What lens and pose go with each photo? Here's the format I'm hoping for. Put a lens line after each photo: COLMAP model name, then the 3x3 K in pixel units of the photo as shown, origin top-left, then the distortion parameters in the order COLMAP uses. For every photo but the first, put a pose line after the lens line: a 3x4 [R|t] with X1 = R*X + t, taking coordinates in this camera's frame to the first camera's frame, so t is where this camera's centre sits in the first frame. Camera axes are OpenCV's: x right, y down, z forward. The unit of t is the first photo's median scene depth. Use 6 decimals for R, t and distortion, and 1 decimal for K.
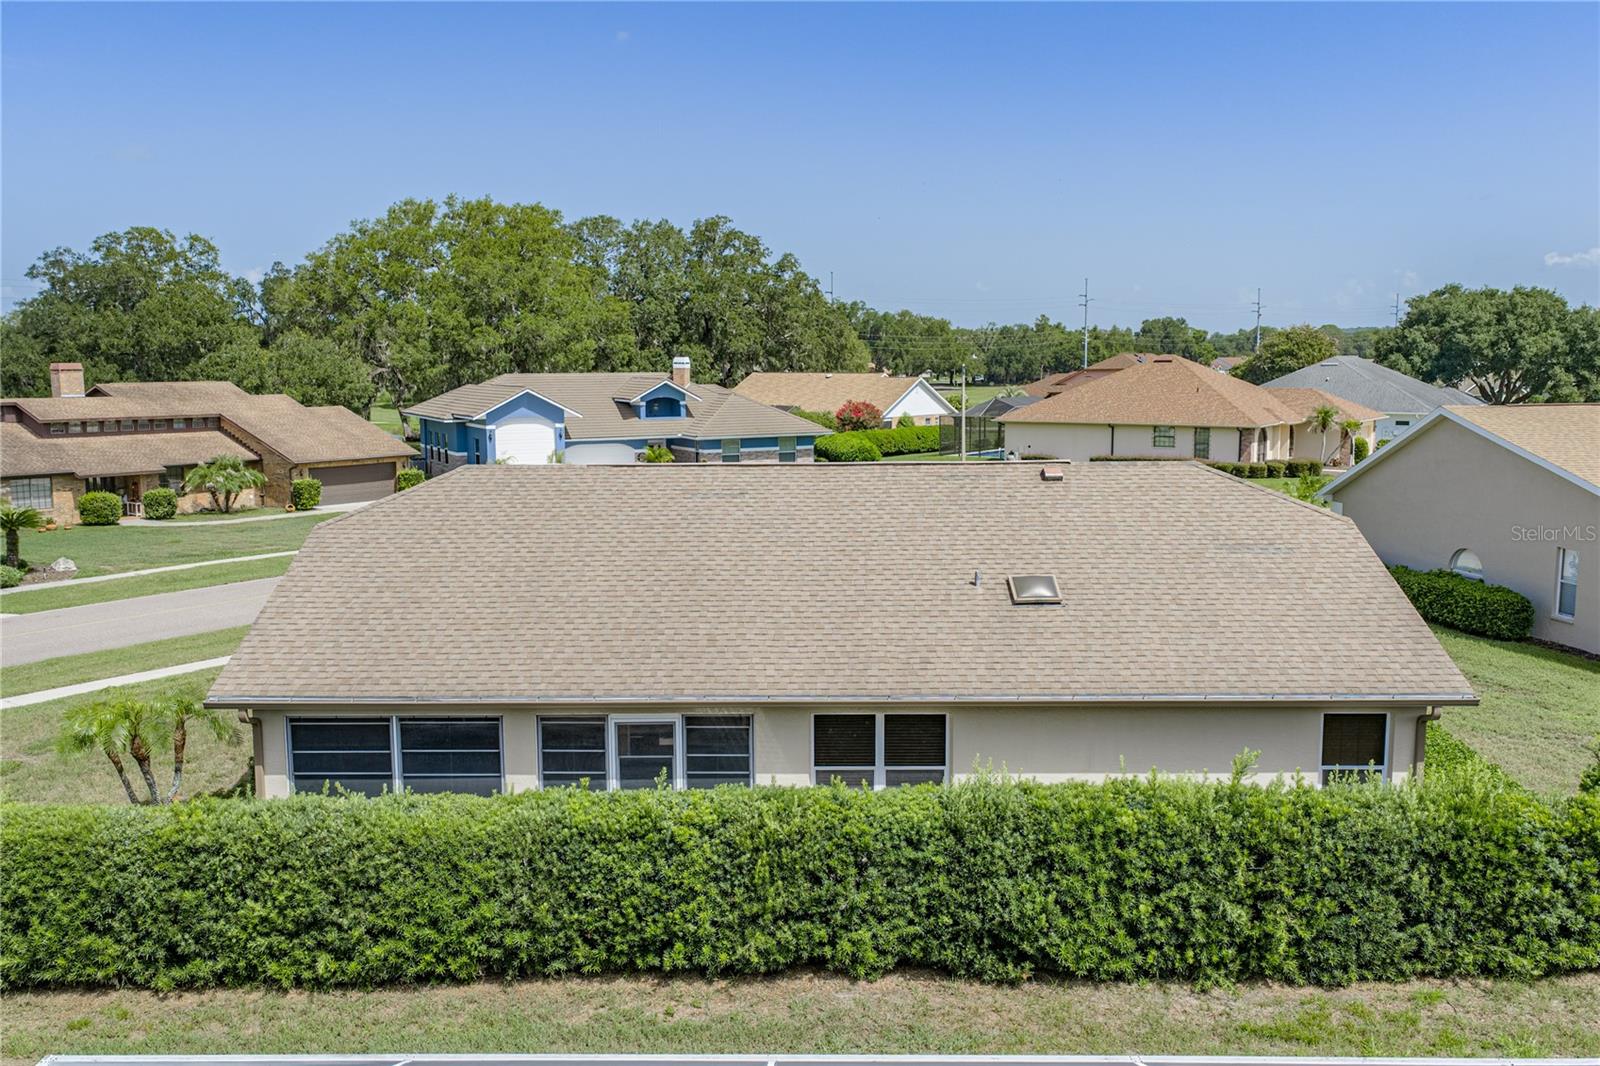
lens RADIAL K [[1339.8, 0, 803.9], [0, 1339.8, 506.5], [0, 0, 1]] dist [0.056189, -0.068710]
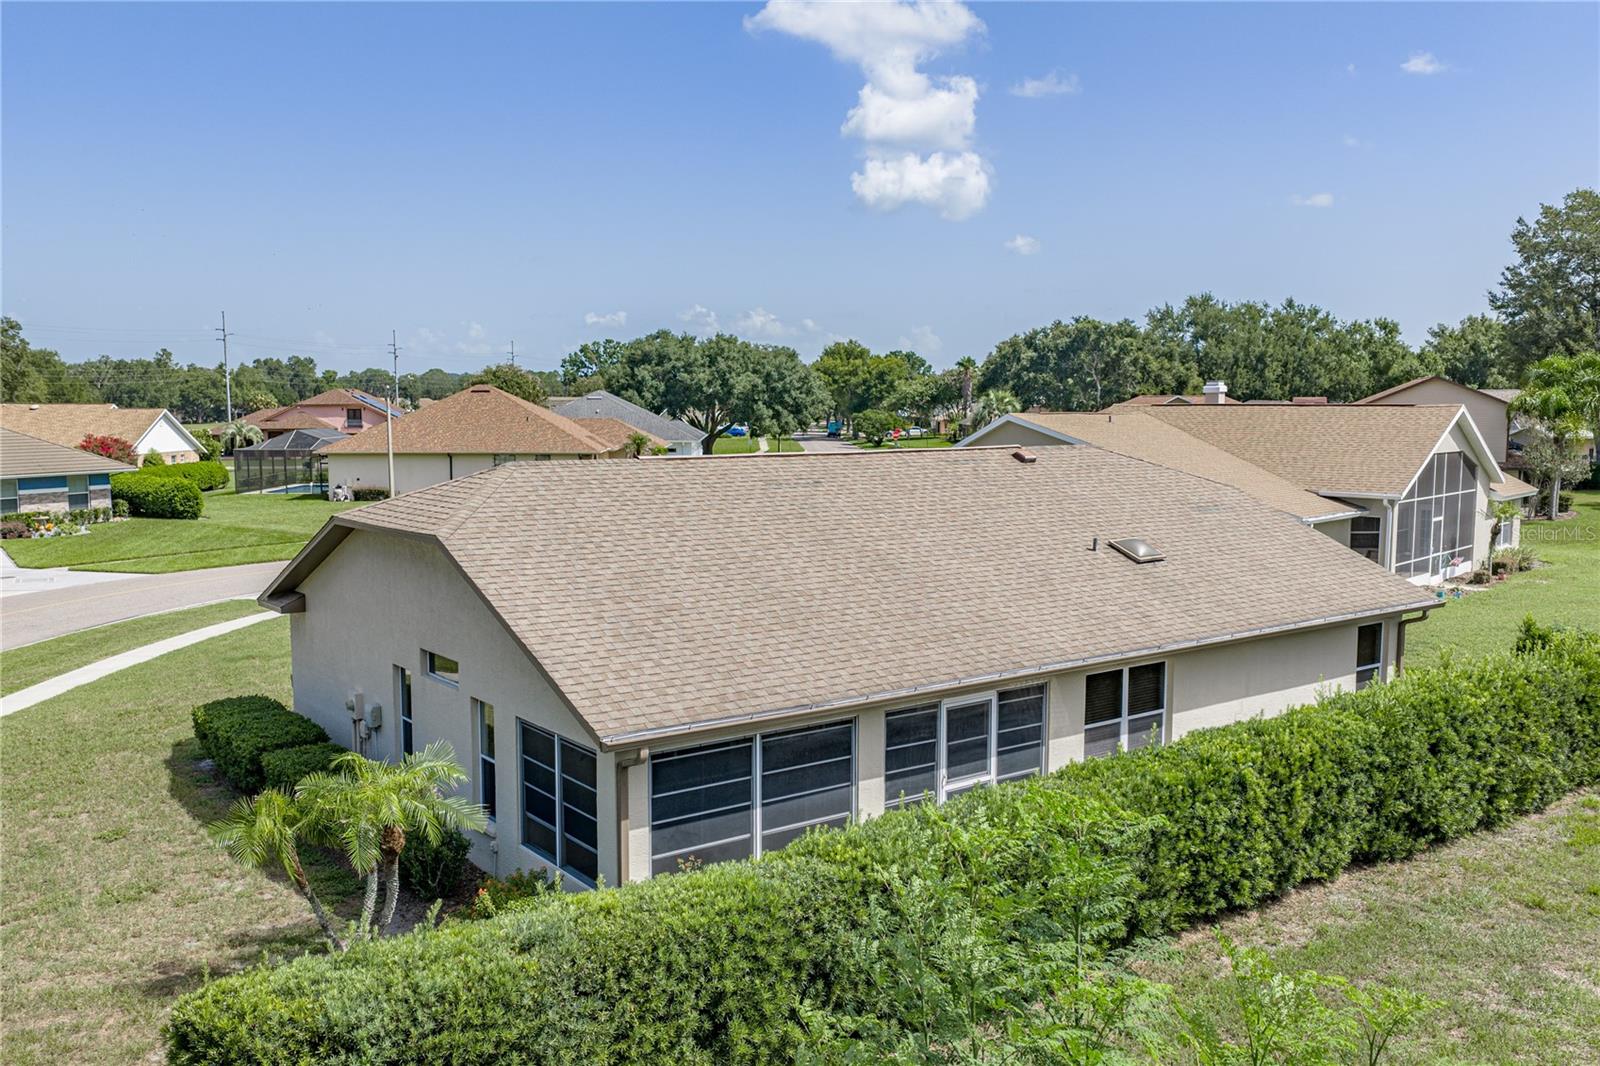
lens RADIAL K [[1339.8, 0, 803.9], [0, 1339.8, 506.5], [0, 0, 1]] dist [0.056189, -0.068710]
pose [[0.793293, -0.042376, 0.607363, -0.202597], [0.062020, 0.998010, -0.011375, 0.005814], [-0.605672, 0.046692, 0.794343, 0.076221]]
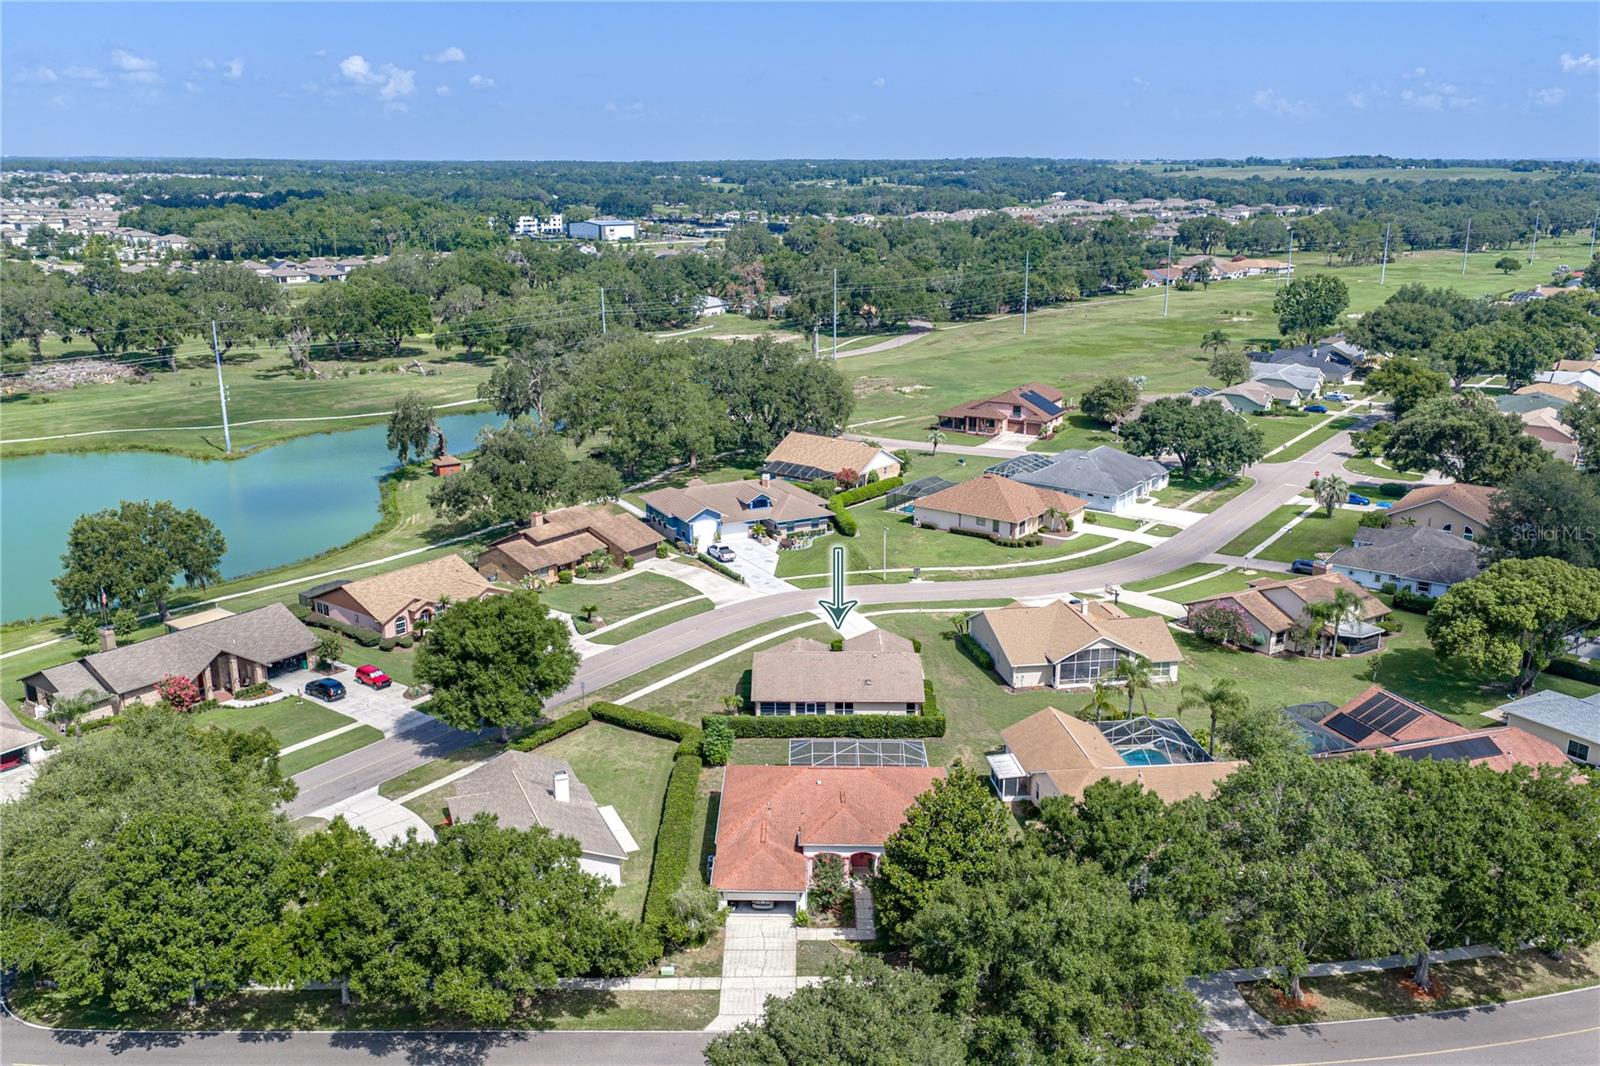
lens RADIAL K [[1339.8, 0, 803.9], [0, 1339.8, 506.5], [0, 0, 1]] dist [0.056189, -0.068710]
pose [[0.999965, 0.007877, 0.002942, -0.047038], [-0.008216, 0.989683, 0.143038, -0.480821], [-0.001785, -0.143057, 0.989713, -1.497328]]
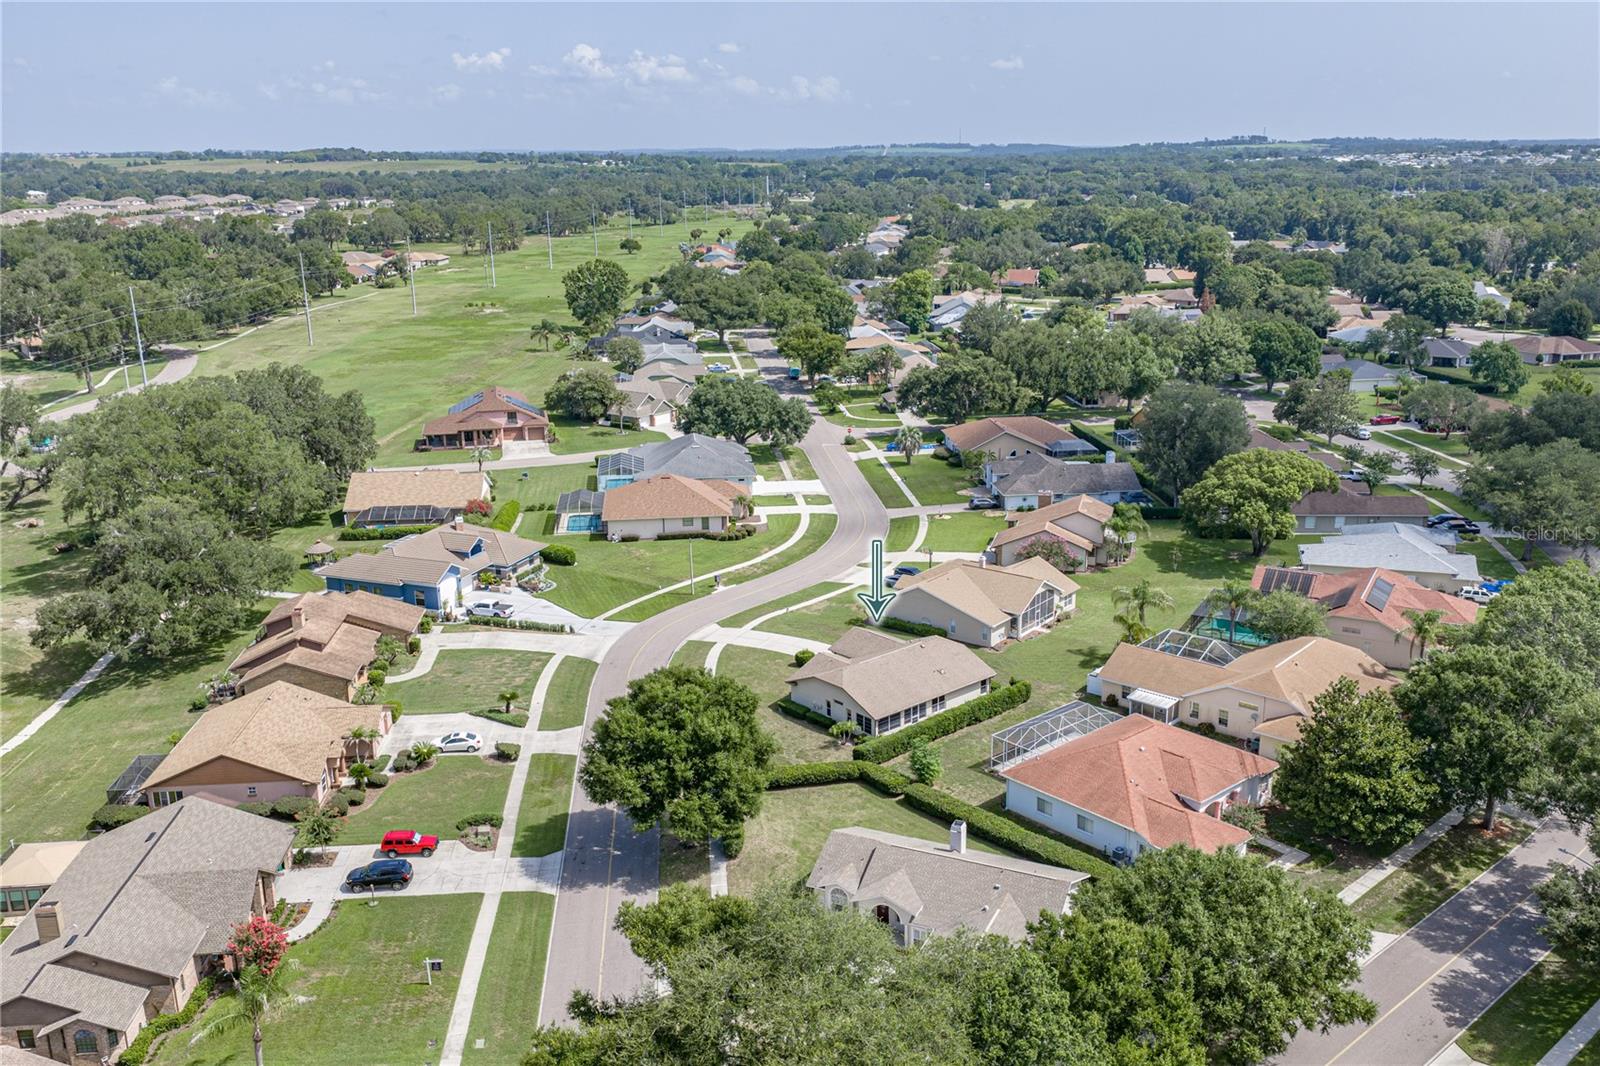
lens RADIAL K [[1365.8, 0, 800.0], [0, 1365.8, 533.0], [0, 0, 1]] dist [0.030183, -0.005539]
pose [[0.745944, -0.181963, 0.640669, -1.254063], [0.078113, 0.979217, 0.187169, -0.531404], [-0.661412, -0.089573, 0.744655, -0.963023]]
